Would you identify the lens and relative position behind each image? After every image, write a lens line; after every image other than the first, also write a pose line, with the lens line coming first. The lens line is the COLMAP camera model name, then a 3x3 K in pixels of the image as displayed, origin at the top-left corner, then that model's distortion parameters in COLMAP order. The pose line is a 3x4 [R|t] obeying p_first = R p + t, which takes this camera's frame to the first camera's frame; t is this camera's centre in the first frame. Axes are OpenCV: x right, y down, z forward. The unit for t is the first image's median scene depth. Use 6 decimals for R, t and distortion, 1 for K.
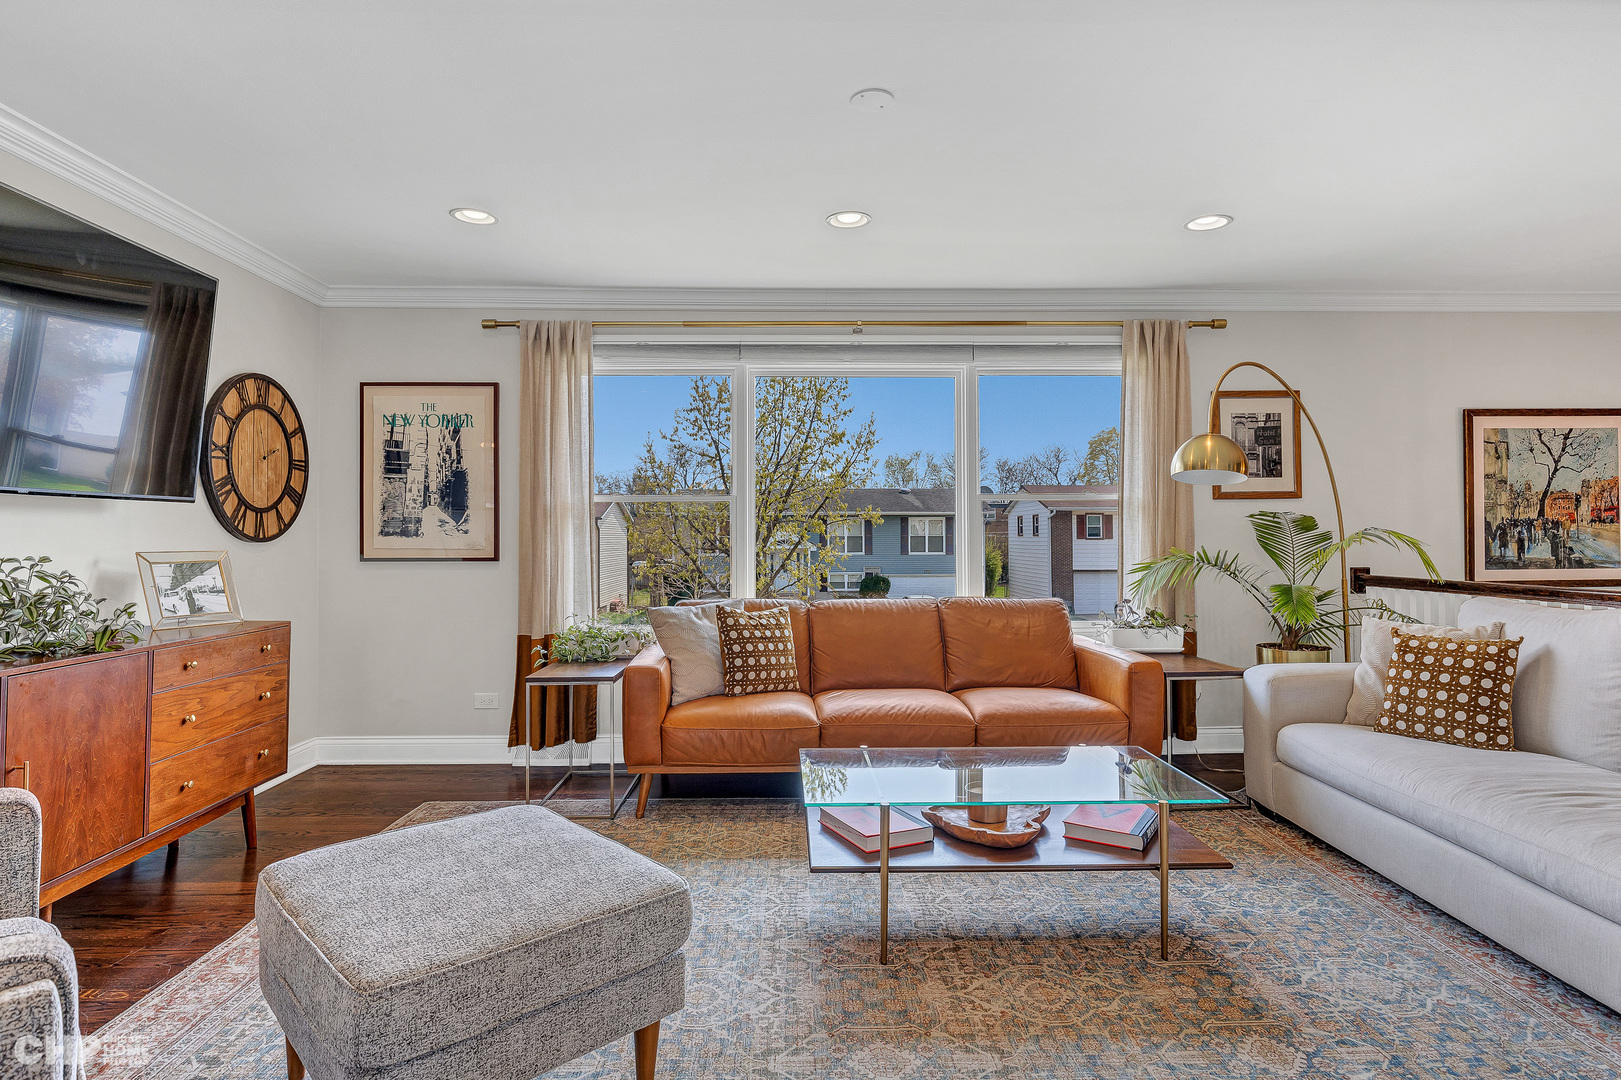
lens RADIAL K [[860.4, 0, 810.3], [0, 860.4, 526.1], [0, 0, 1]] dist [-0.005309, -0.001092]
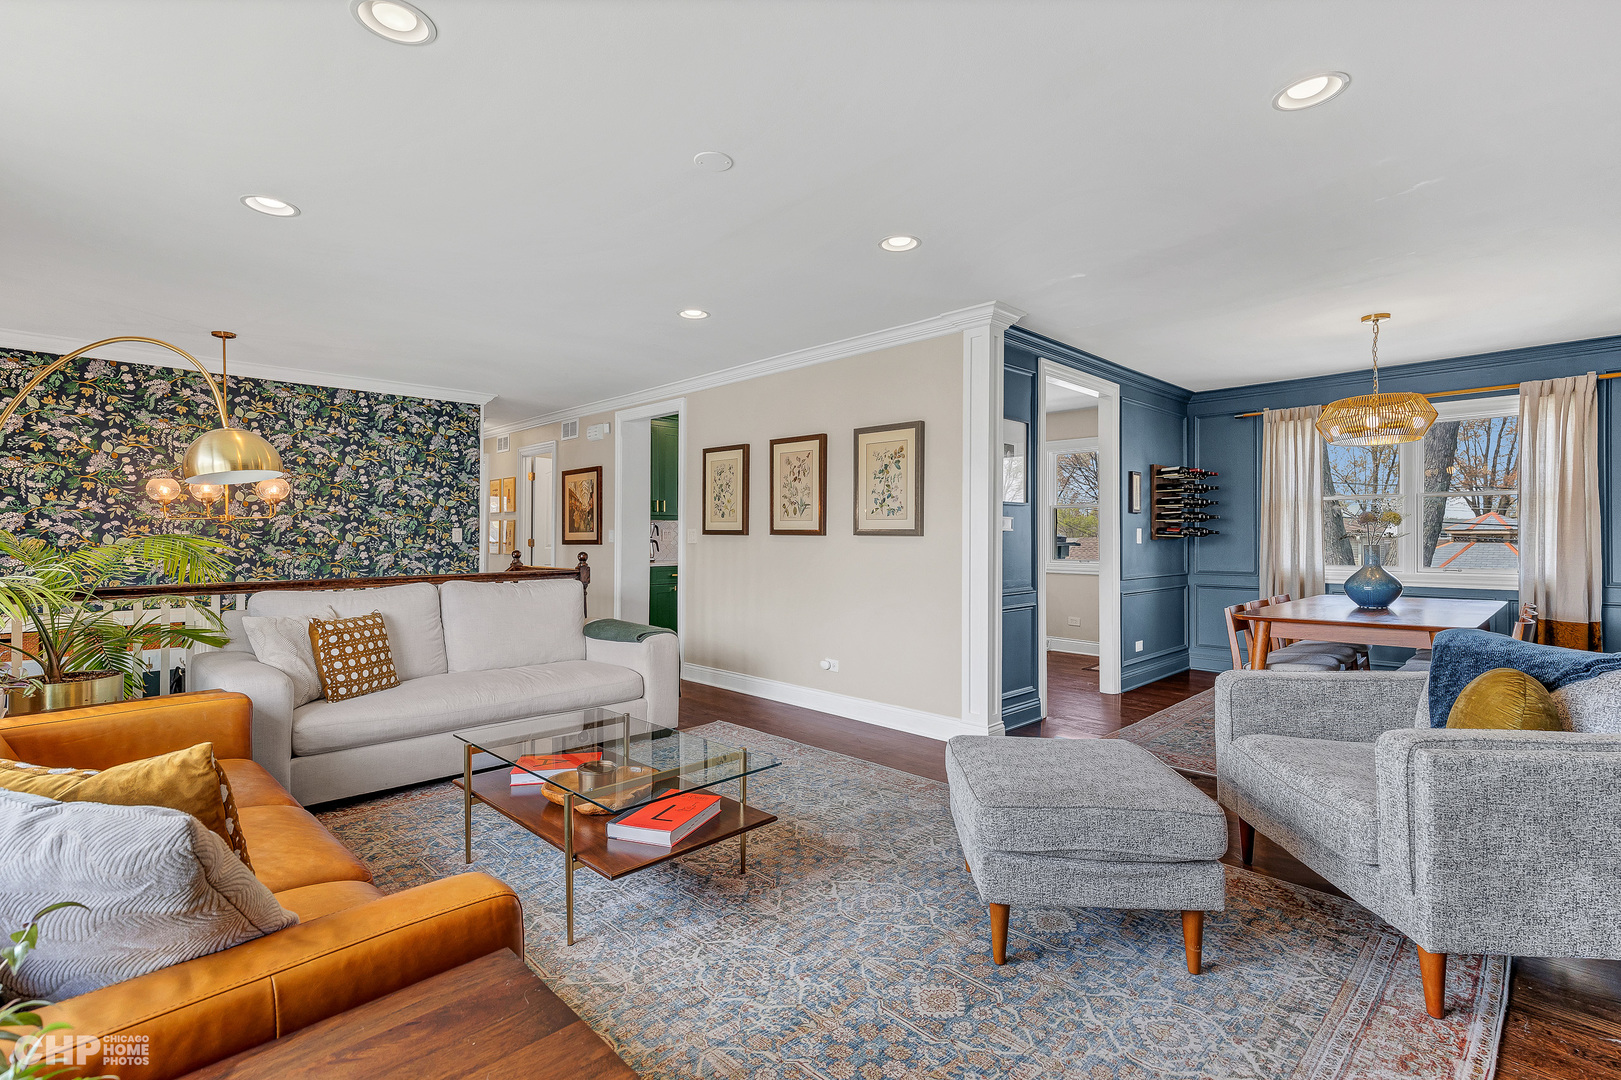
lens RADIAL K [[744.4, 0, 819.5], [0, 744.4, 539.6], [0, 0, 1]] dist [-0.000463, -0.000581]
pose [[-0.692215, 0.004108, 0.721680, -0.449496], [-0.003692, 0.999951, -0.009234, 0.014213], [-0.721682, -0.009056, -0.692166, 0.960672]]
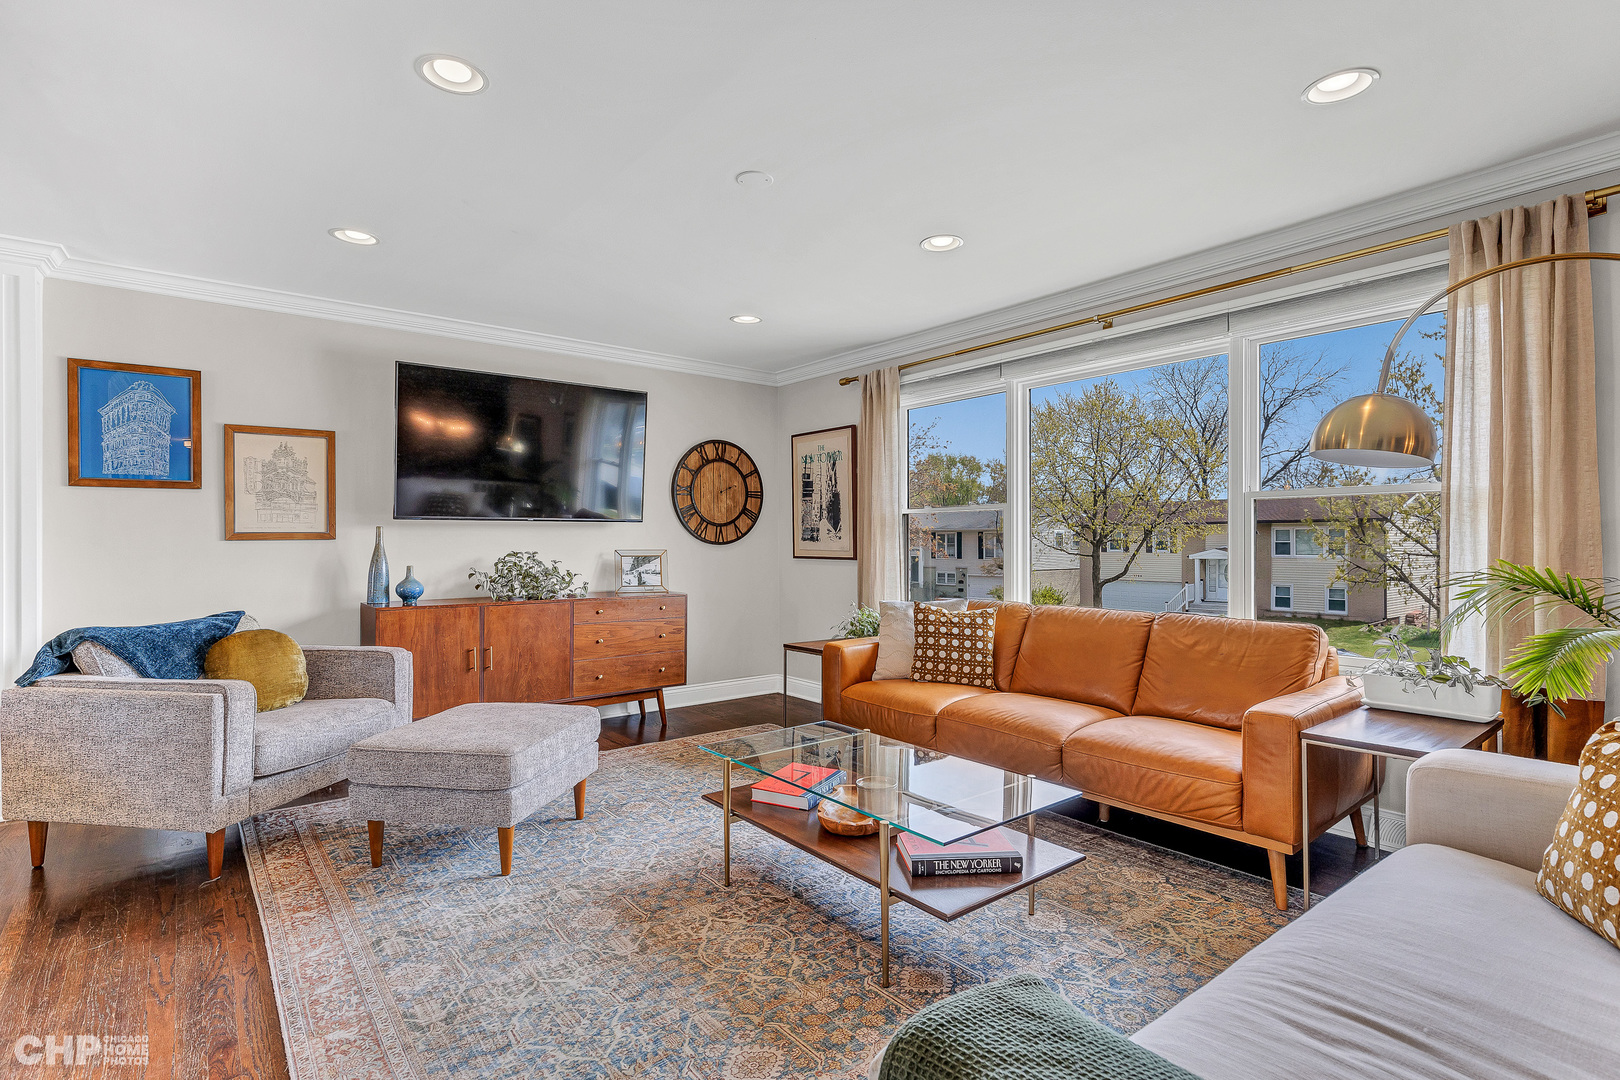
lens RADIAL K [[785.8, 0, 812.8], [0, 785.8, 547.7], [0, 0, 1]] dist [0.003729, -0.000288]
pose [[0.608149, 0.008922, -0.793773, 0.606036], [0.008452, 0.999807, 0.017713, -0.000402], [0.793778, -0.017481, 0.607957, 0.235787]]
